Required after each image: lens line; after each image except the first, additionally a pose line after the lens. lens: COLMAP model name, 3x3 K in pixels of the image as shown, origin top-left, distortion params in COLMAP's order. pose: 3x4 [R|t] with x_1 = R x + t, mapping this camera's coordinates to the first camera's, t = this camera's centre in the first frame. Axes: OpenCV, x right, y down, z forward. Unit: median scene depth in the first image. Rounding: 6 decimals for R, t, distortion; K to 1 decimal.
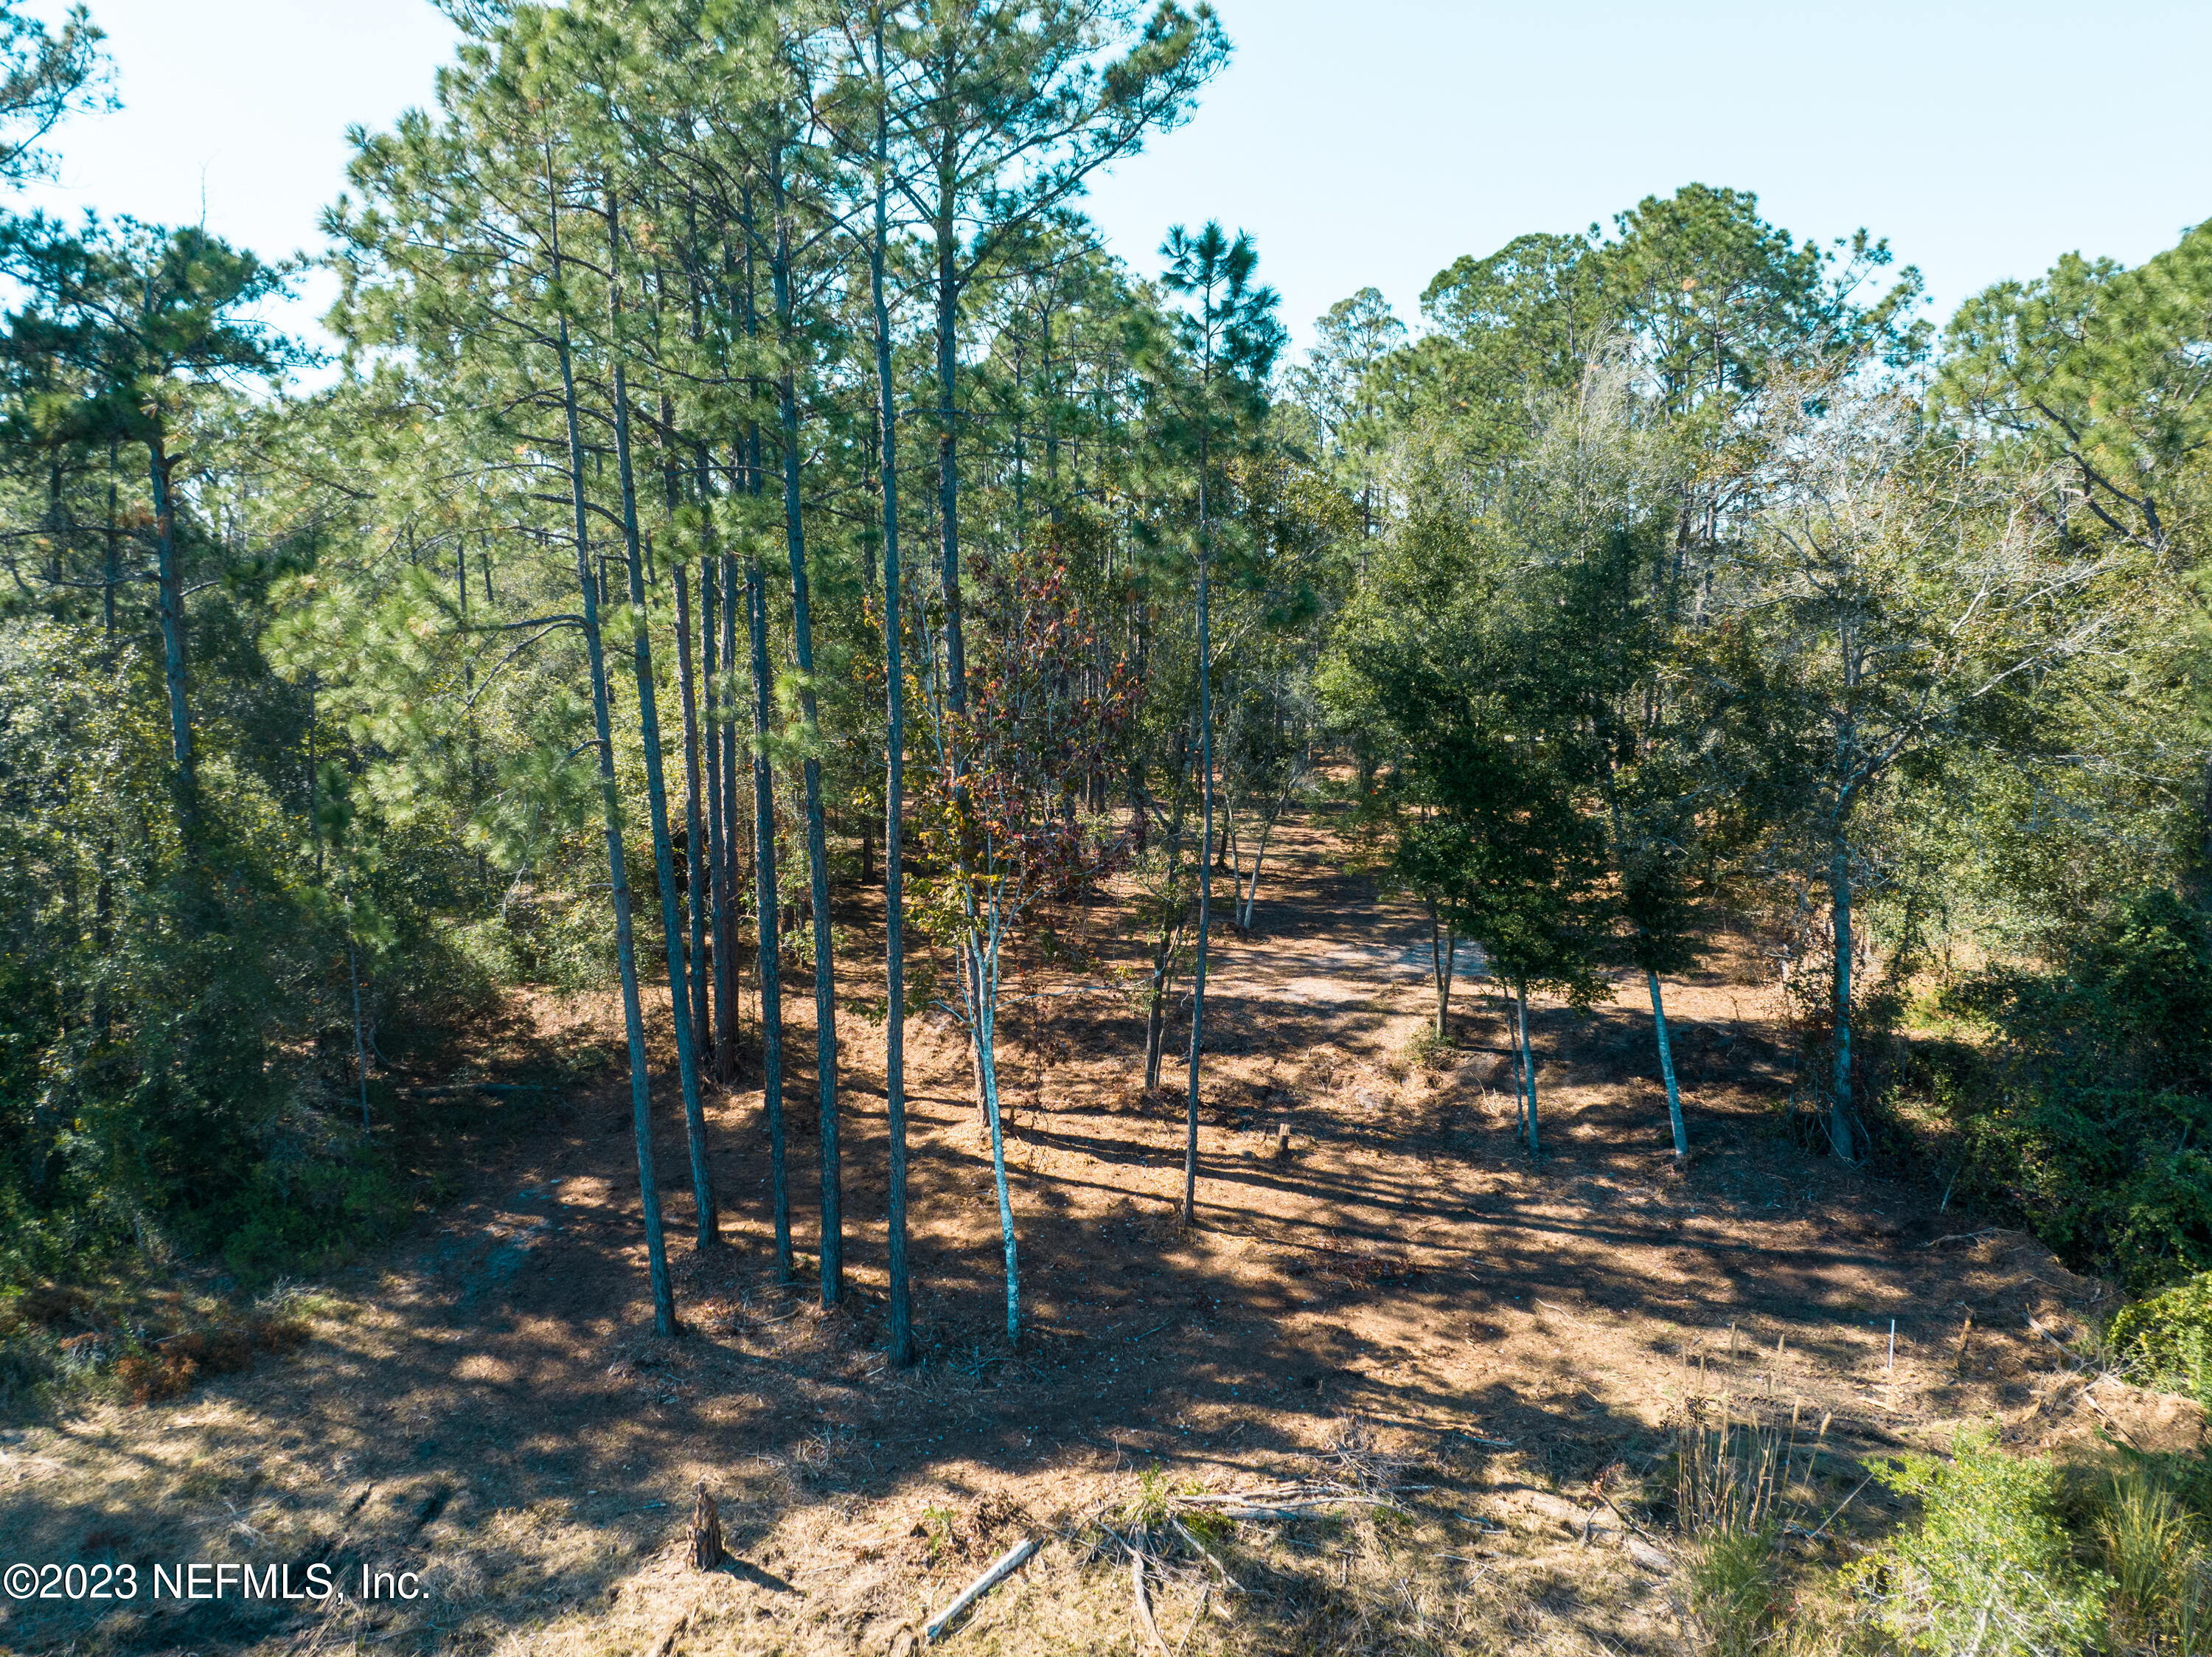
lens RADIAL K [[1562.8, 0, 1106.0], [0, 1562.8, 828.5], [0, 0, 1]] dist [-0.048261, 0.021005]
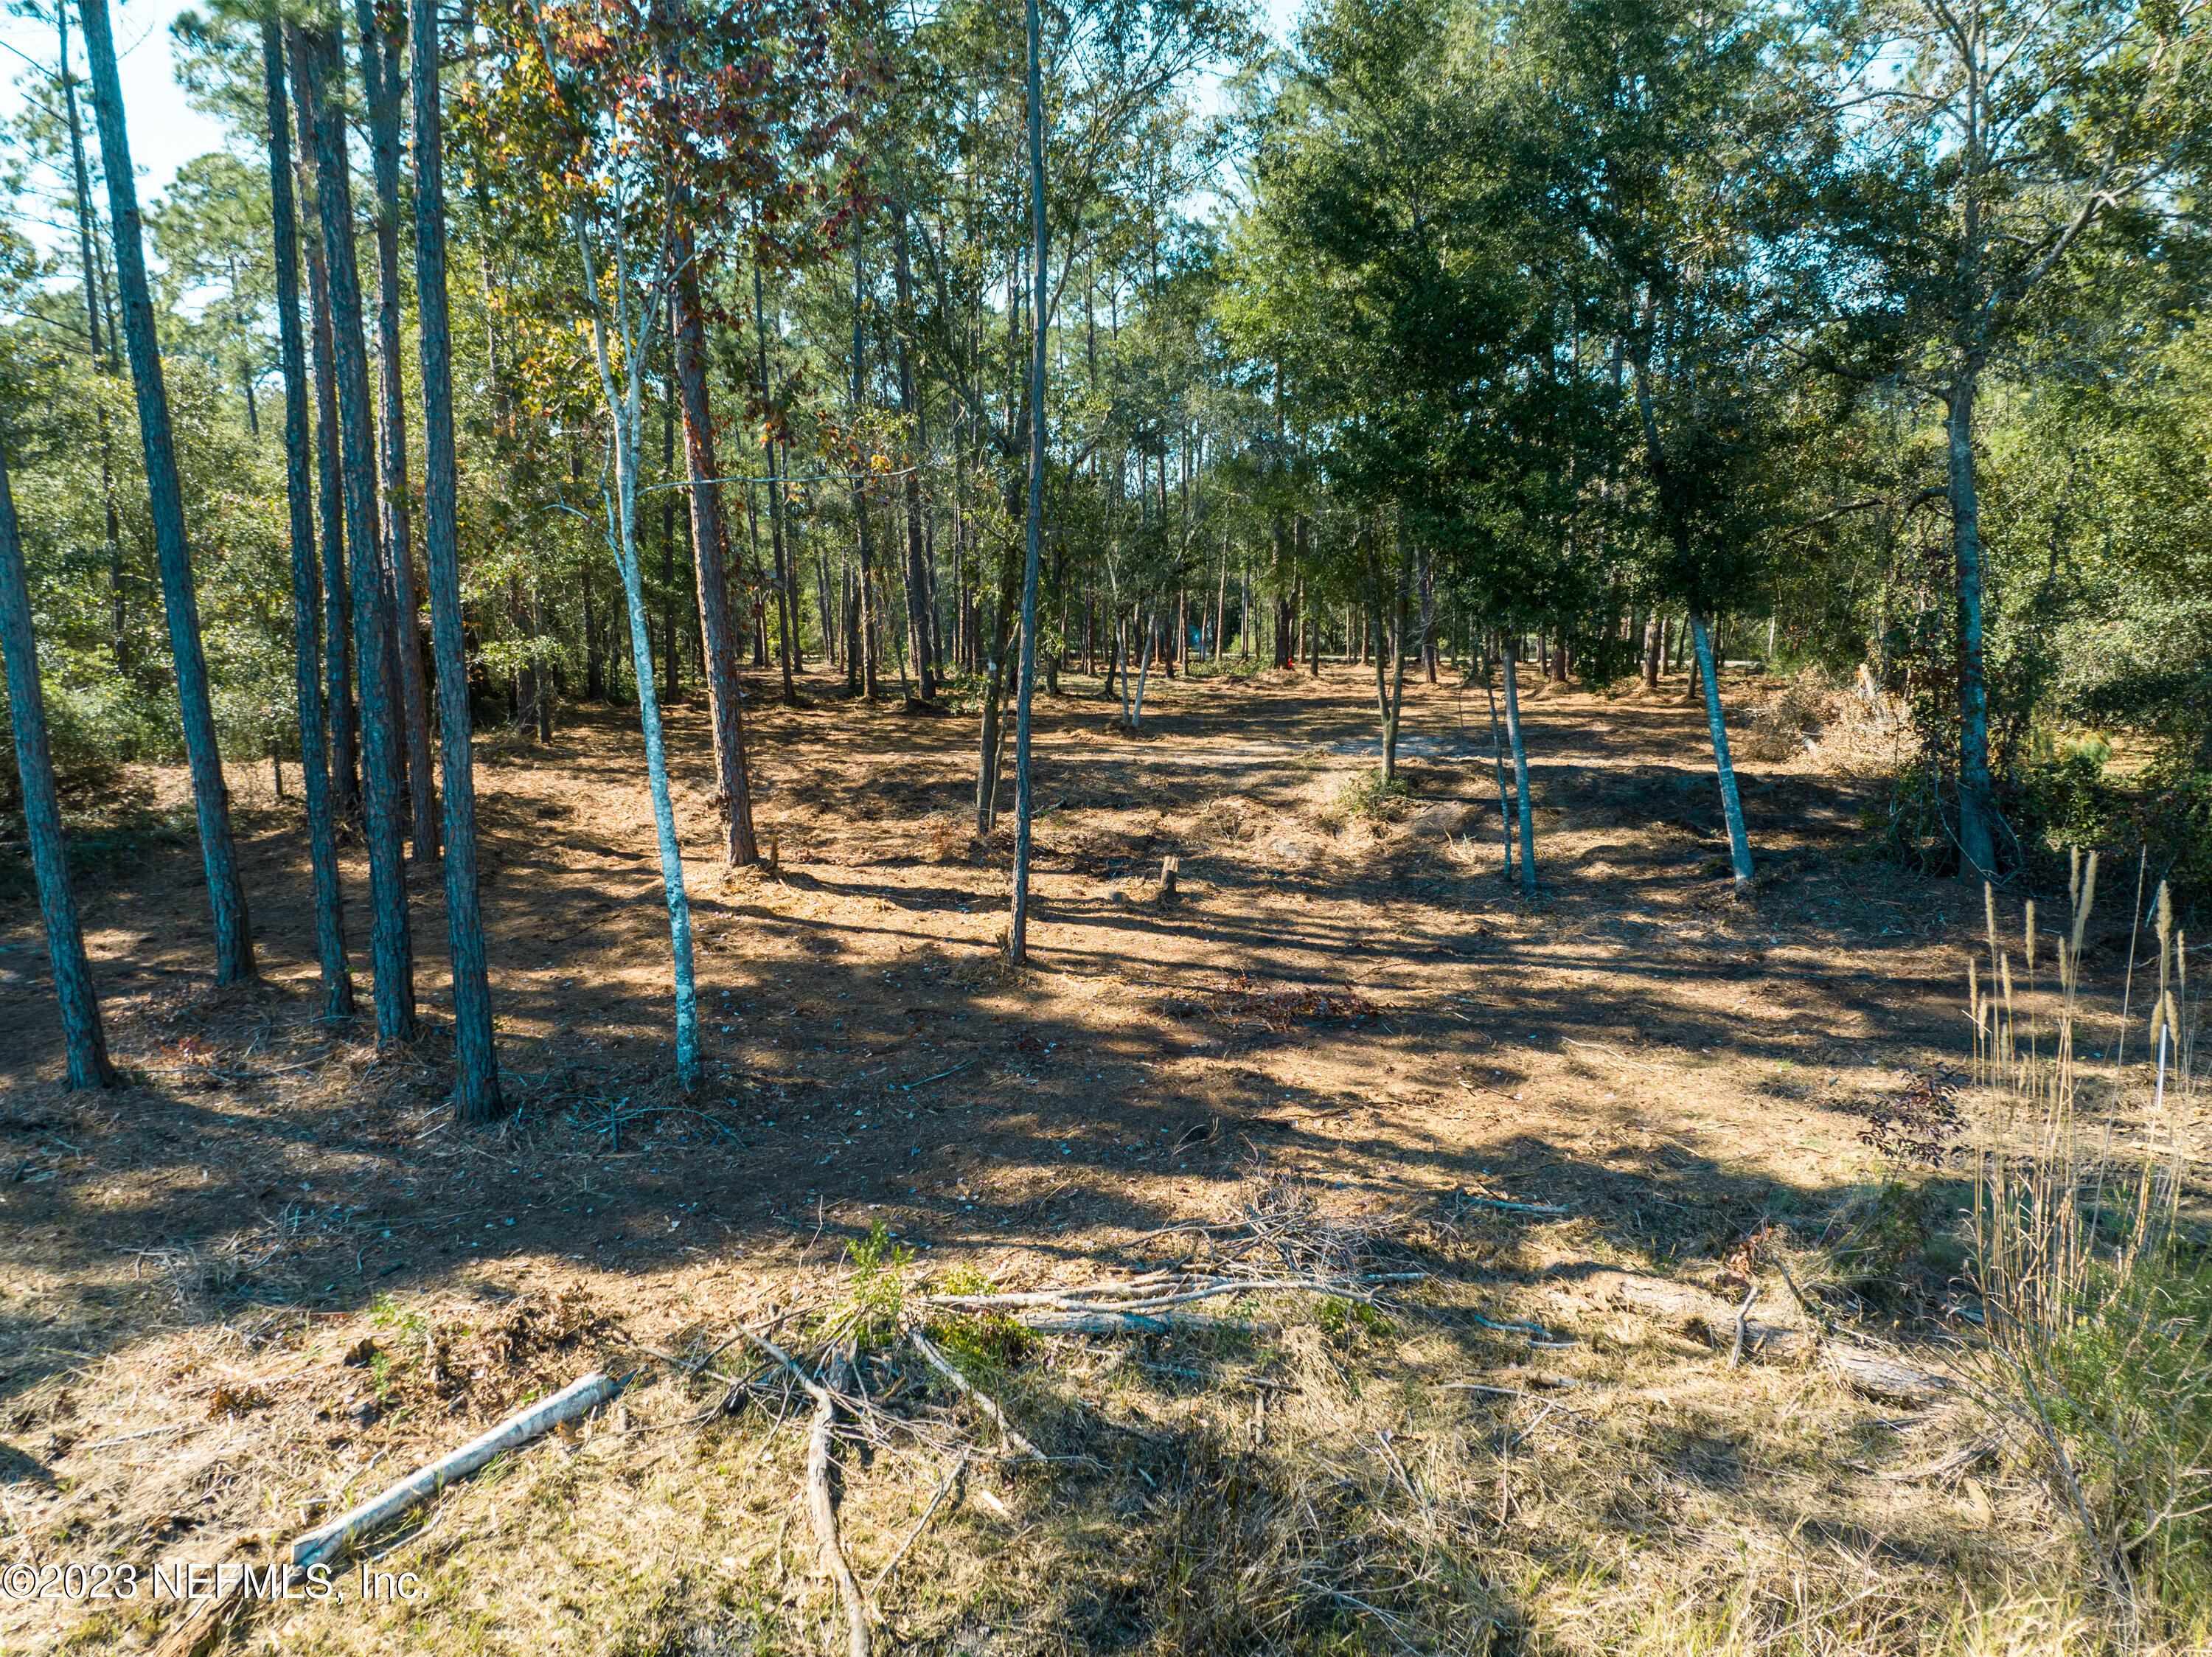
lens RADIAL K [[1562.8, 0, 1106.0], [0, 1562.8, 828.5], [0, 0, 1]] dist [-0.048261, 0.021005]
pose [[0.998543, -0.005256, 0.053700, 0.064210], [0.005393, 0.999983, -0.002405, 0.233603], [-0.053686, 0.002691, 0.998554, 0.409418]]
